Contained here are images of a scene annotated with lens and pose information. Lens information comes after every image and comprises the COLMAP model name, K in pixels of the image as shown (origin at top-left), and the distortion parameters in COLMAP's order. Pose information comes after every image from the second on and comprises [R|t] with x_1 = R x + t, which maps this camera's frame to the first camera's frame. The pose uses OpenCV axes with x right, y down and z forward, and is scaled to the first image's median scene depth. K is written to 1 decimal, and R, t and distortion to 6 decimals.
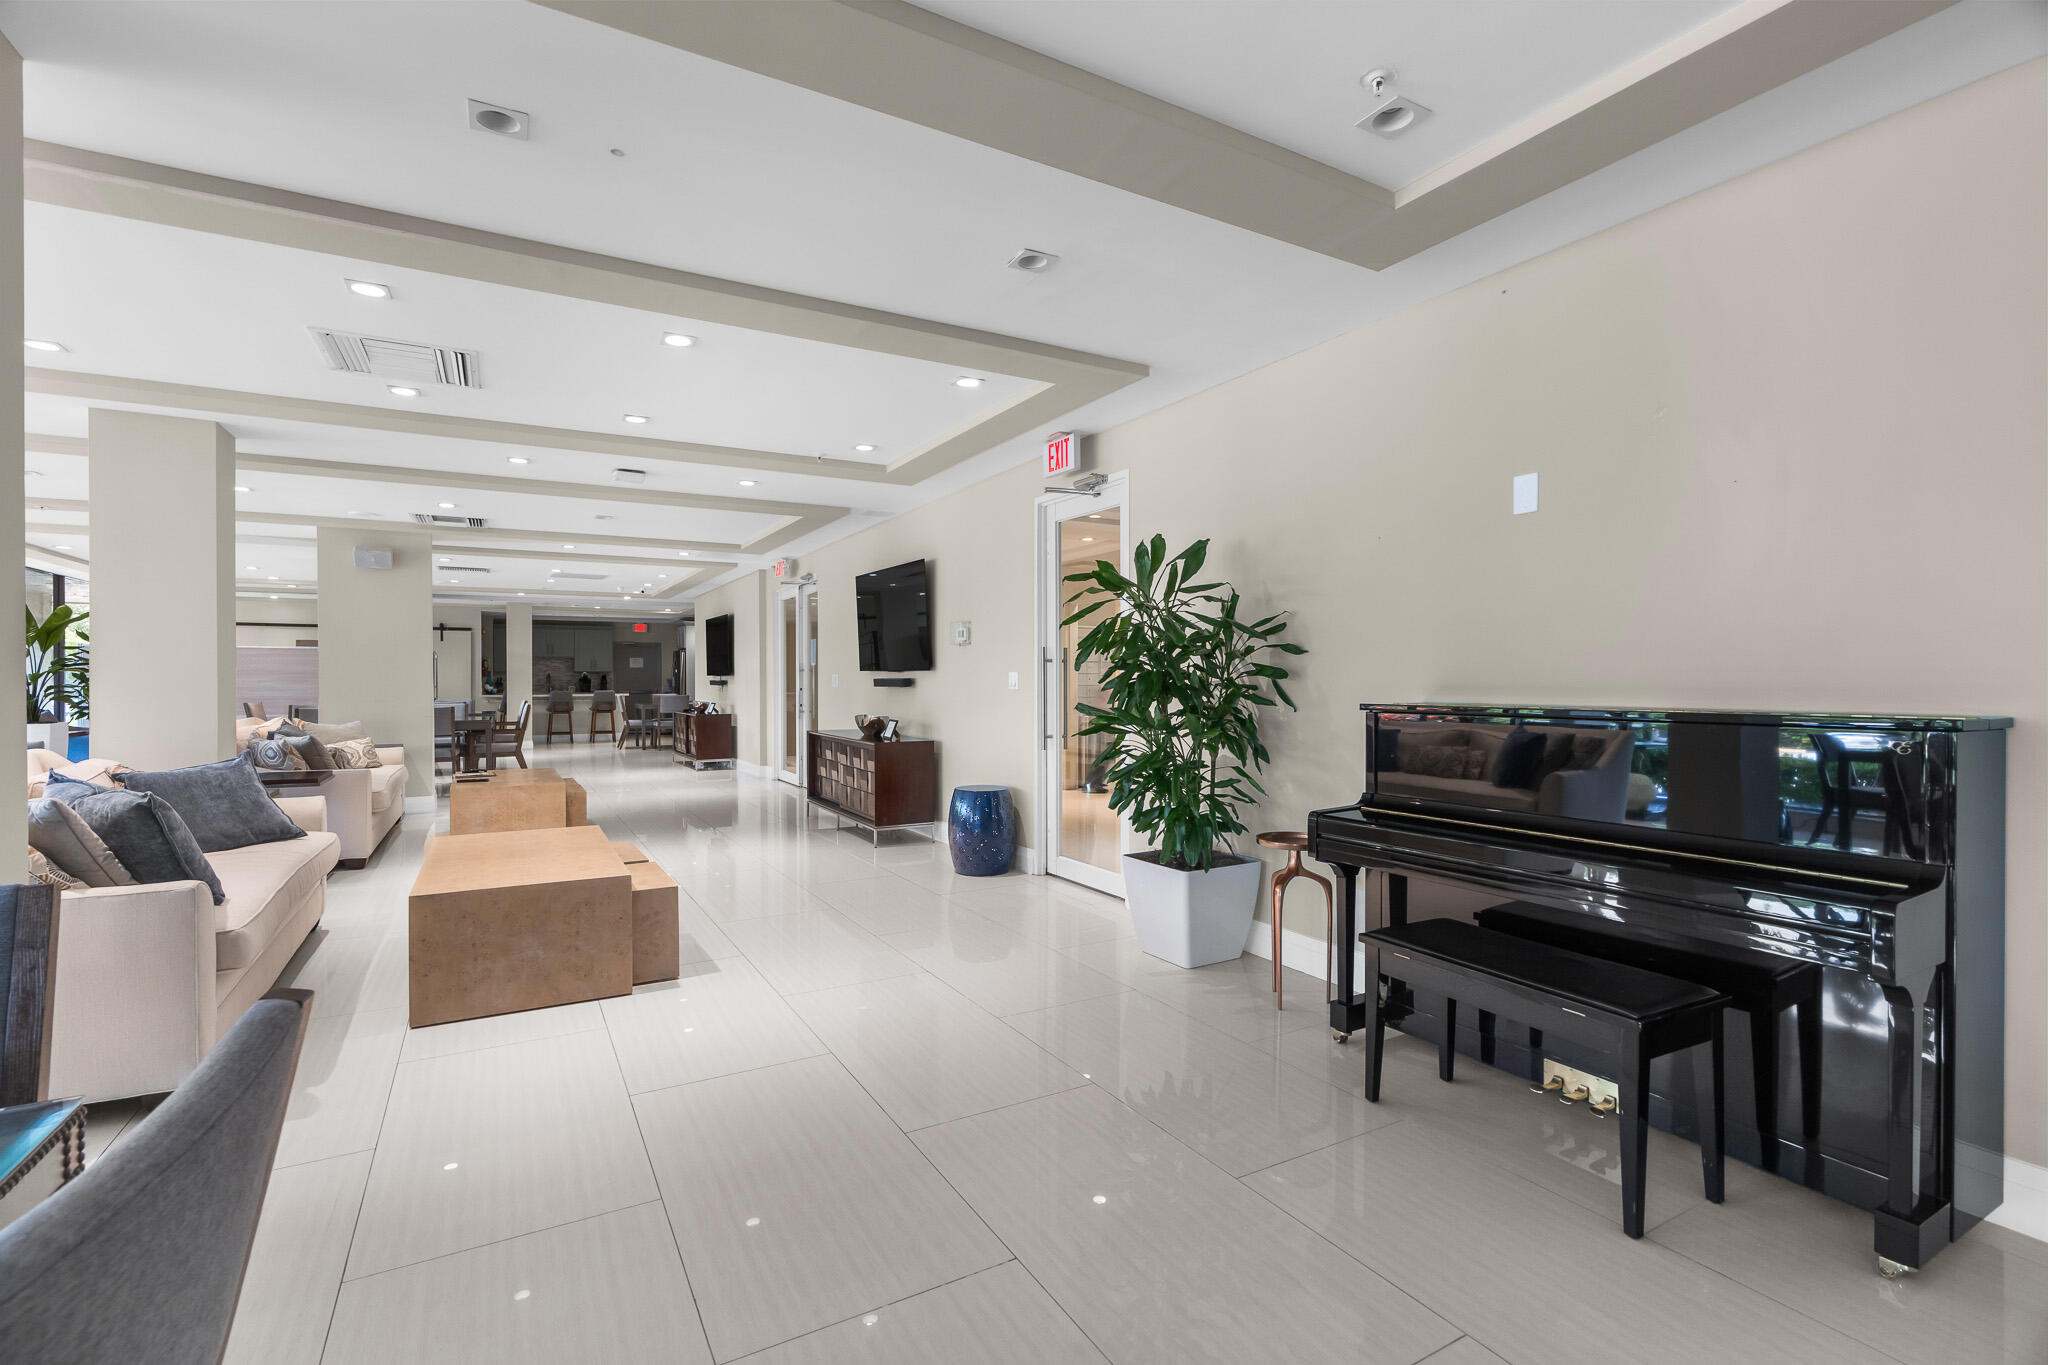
lens RADIAL K [[937.6, 0, 1024.0], [0, 937.6, 682.5], [0, 0, 1]] dist [-0.004351, 0.000274]
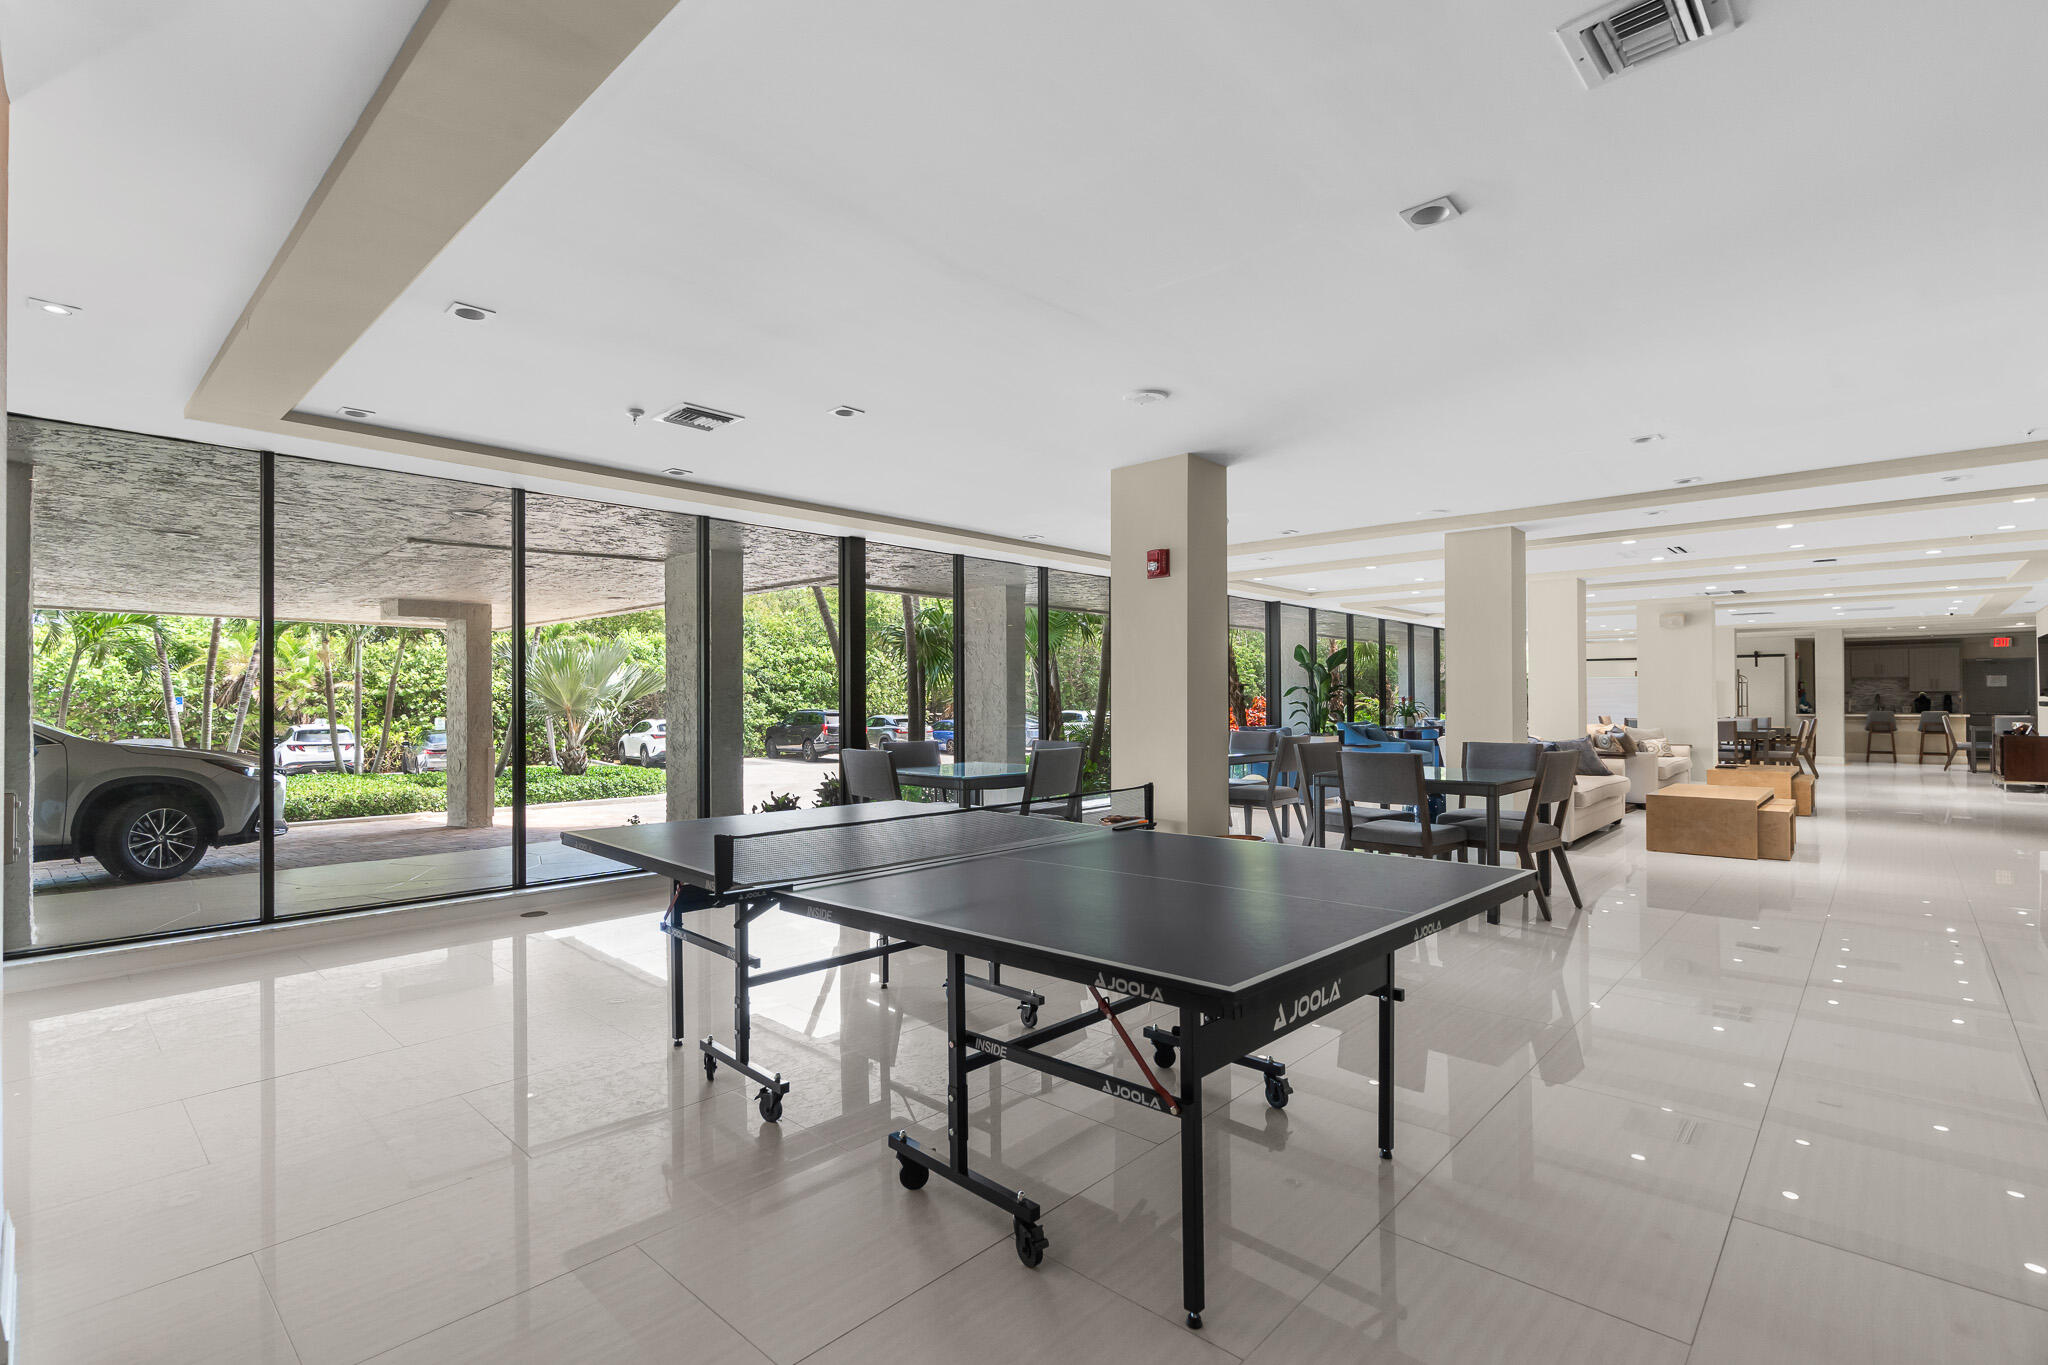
lens RADIAL K [[937.6, 0, 1024.0], [0, 937.6, 682.5], [0, 0, 1]] dist [-0.004351, 0.000274]
pose [[0.309006, -0.016321, -0.950920, 0.203415], [-0.002662, 0.999834, -0.018026, -0.001245], [0.951056, 0.008101, 0.308911, -0.224518]]
